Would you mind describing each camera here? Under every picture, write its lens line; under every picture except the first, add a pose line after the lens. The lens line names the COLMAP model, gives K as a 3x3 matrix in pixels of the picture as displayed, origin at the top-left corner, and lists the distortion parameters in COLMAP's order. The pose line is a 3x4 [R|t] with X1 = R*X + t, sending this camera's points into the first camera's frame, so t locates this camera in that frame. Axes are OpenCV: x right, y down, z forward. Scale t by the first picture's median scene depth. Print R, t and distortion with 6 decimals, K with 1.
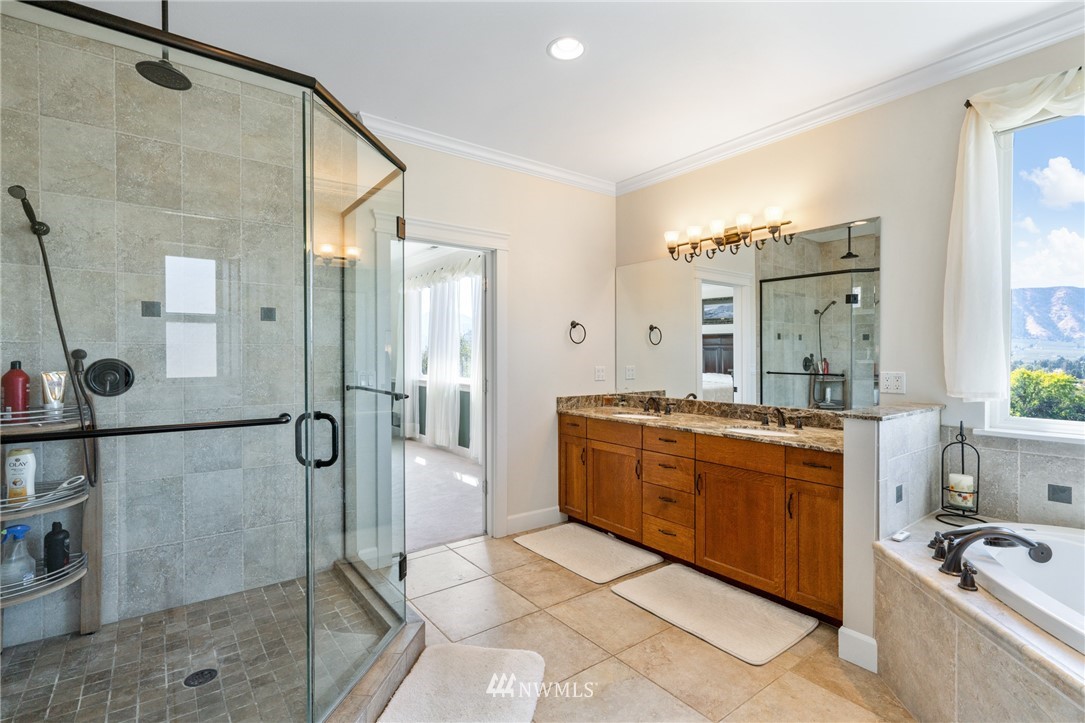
lens RADIAL K [[508.1, 0, 542.5], [0, 508.1, 361.5], [0, 0, 1]] dist [0.000325, -0.000026]
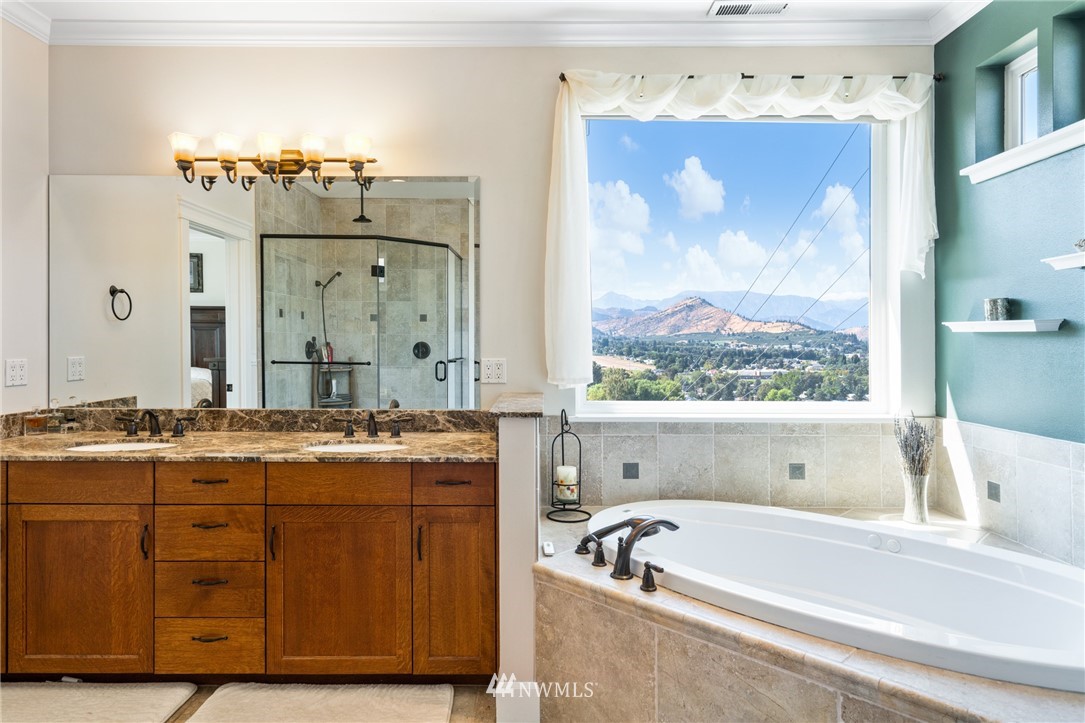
lens RADIAL K [[657.3, 0, 539.5], [0, 657.3, 335.0], [0, 0, 1]] dist [0.007373, 0.000431]
pose [[0.606550, 0.008787, 0.794996, -0.137999], [0.005167, 0.999874, -0.014993, -0.002095], [-0.795028, 0.013202, 0.606429, 0.232035]]
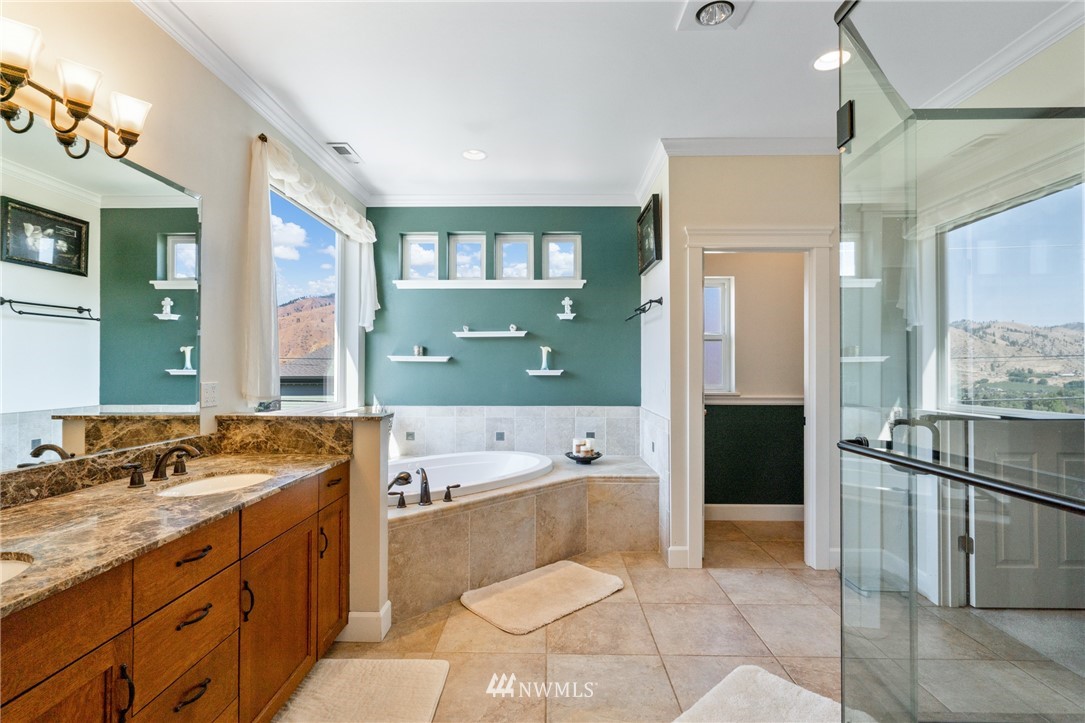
lens RADIAL K [[508.1, 0, 542.5], [0, 508.1, 361.5], [0, 0, 1]] dist [0.000325, -0.000026]
pose [[-0.784130, 0.005677, 0.620571, -0.264677], [0.003487, 0.999983, -0.004743, -0.007889], [-0.620587, -0.001555, -0.784136, 1.188974]]
